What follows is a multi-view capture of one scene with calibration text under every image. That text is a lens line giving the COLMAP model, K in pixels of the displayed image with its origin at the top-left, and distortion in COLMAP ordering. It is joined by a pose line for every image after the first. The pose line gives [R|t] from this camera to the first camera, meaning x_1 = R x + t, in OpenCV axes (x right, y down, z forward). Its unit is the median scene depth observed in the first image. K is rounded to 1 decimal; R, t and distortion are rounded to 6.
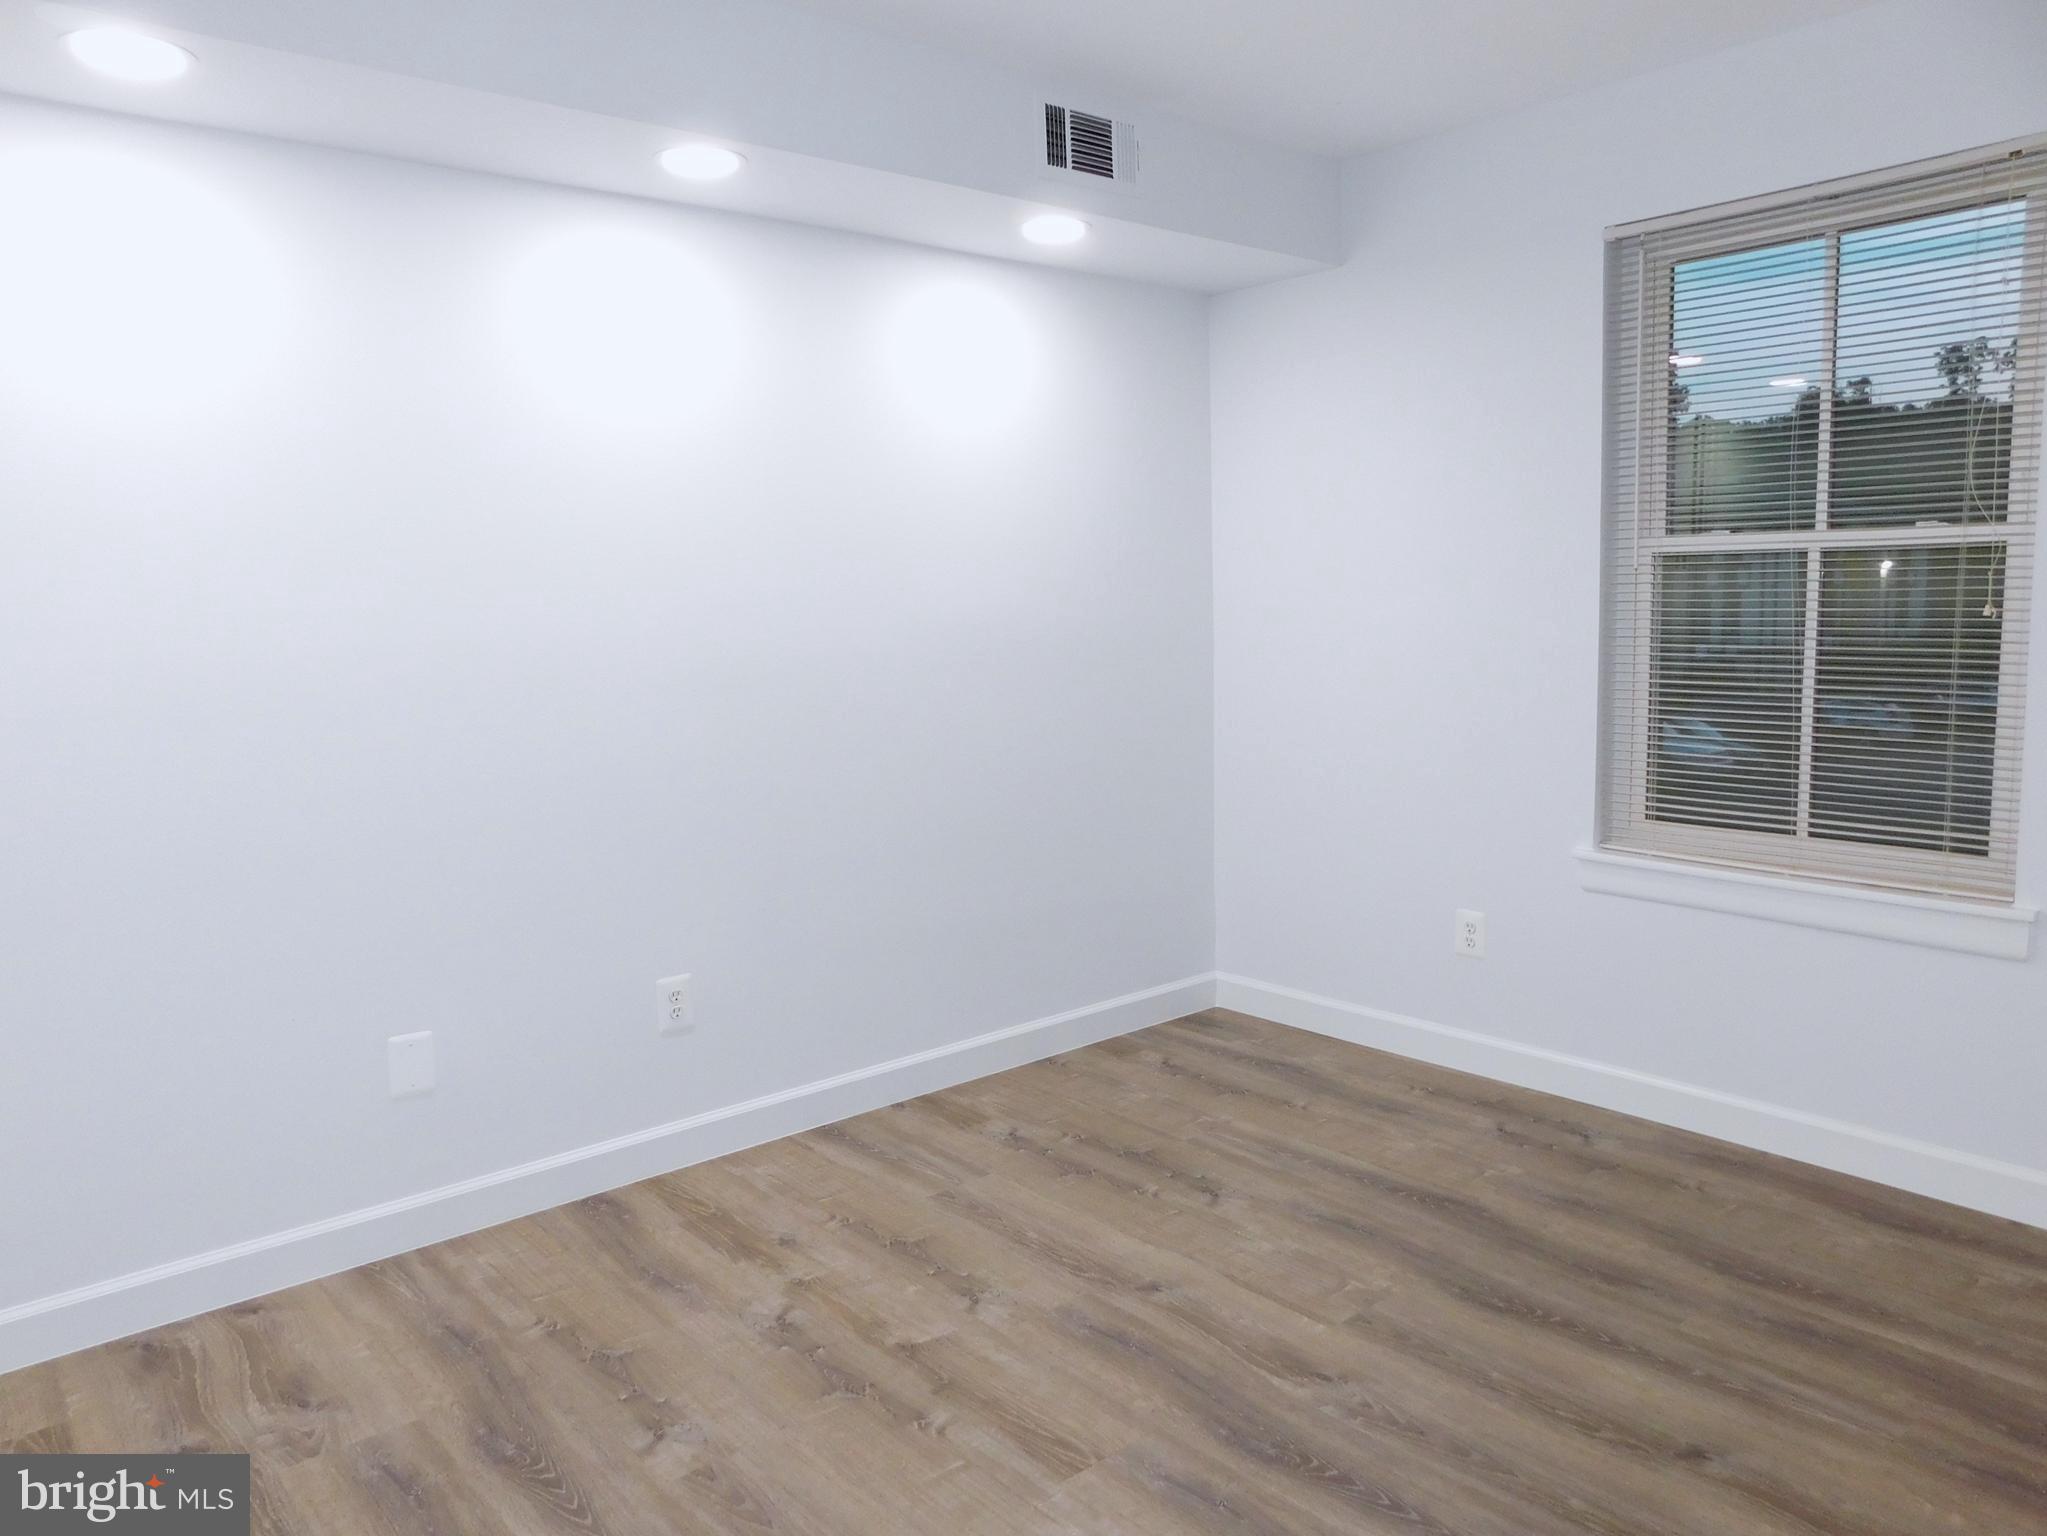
lens RADIAL K [[1356.3, 0, 1023.5], [0, 1356.3, 768.0], [0, 0, 1]] dist [-0.031456, 0.002779]
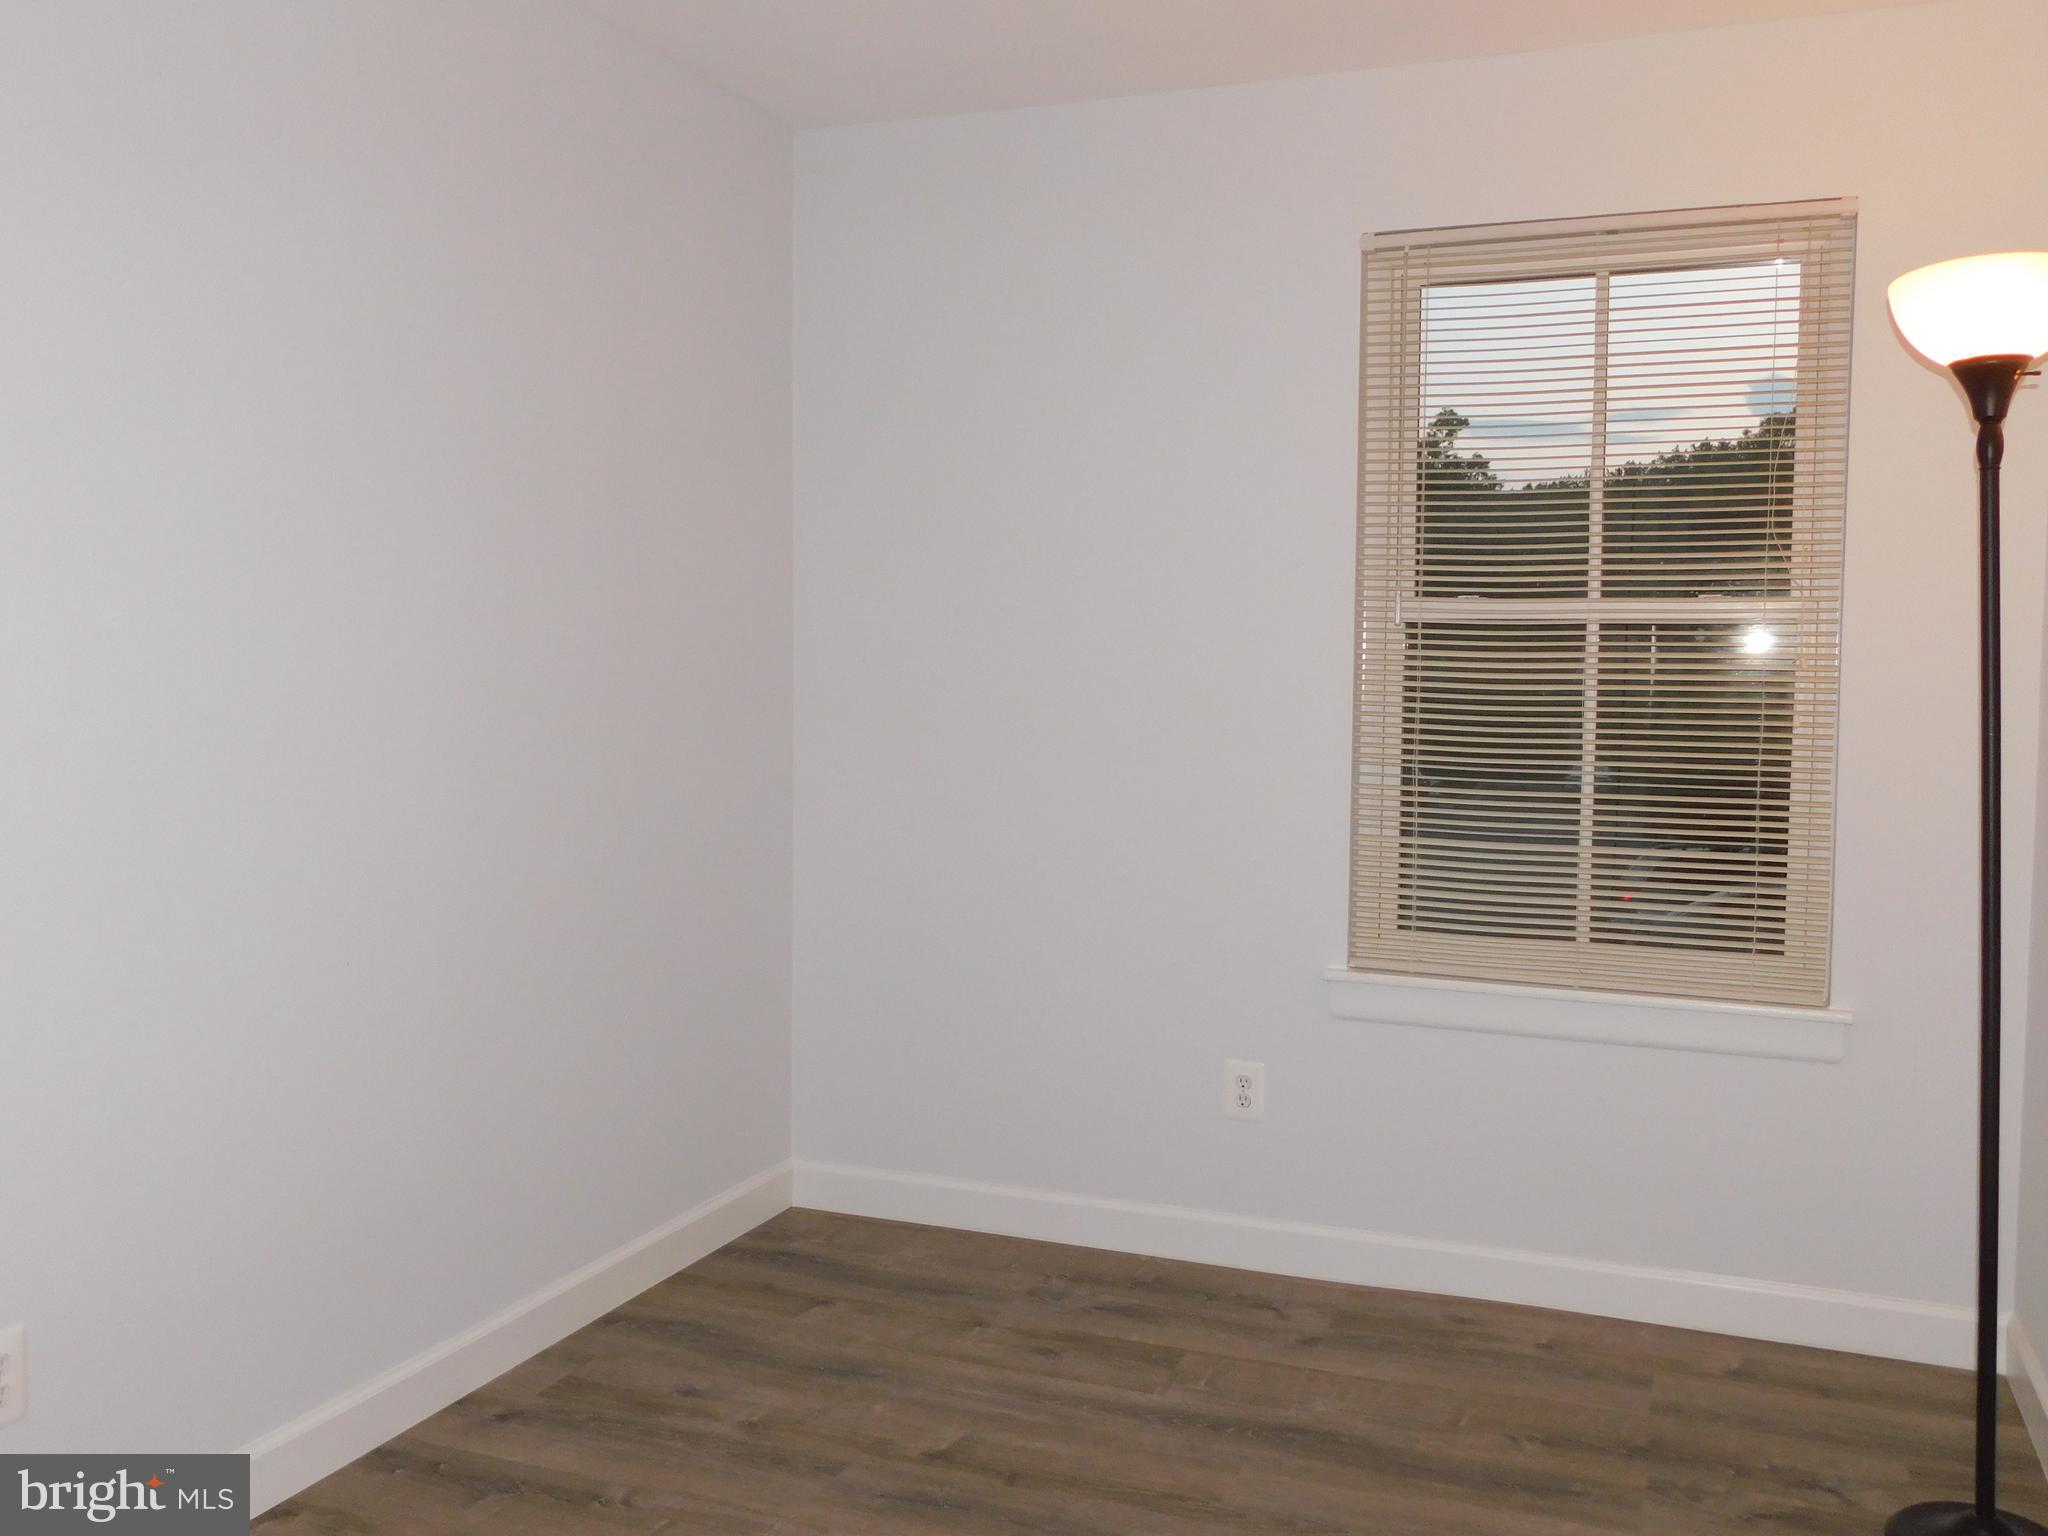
lens RADIAL K [[1566.0, 0, 1024.0], [0, 1566.0, 768.0], [0, 0, 1]] dist [-0.036812, 0.007721]
pose [[0.879304, -0.007900, 0.476195, -0.221551], [0.034558, 0.998285, -0.047251, -0.027157], [-0.475005, 0.058004, 0.878069, 0.256110]]
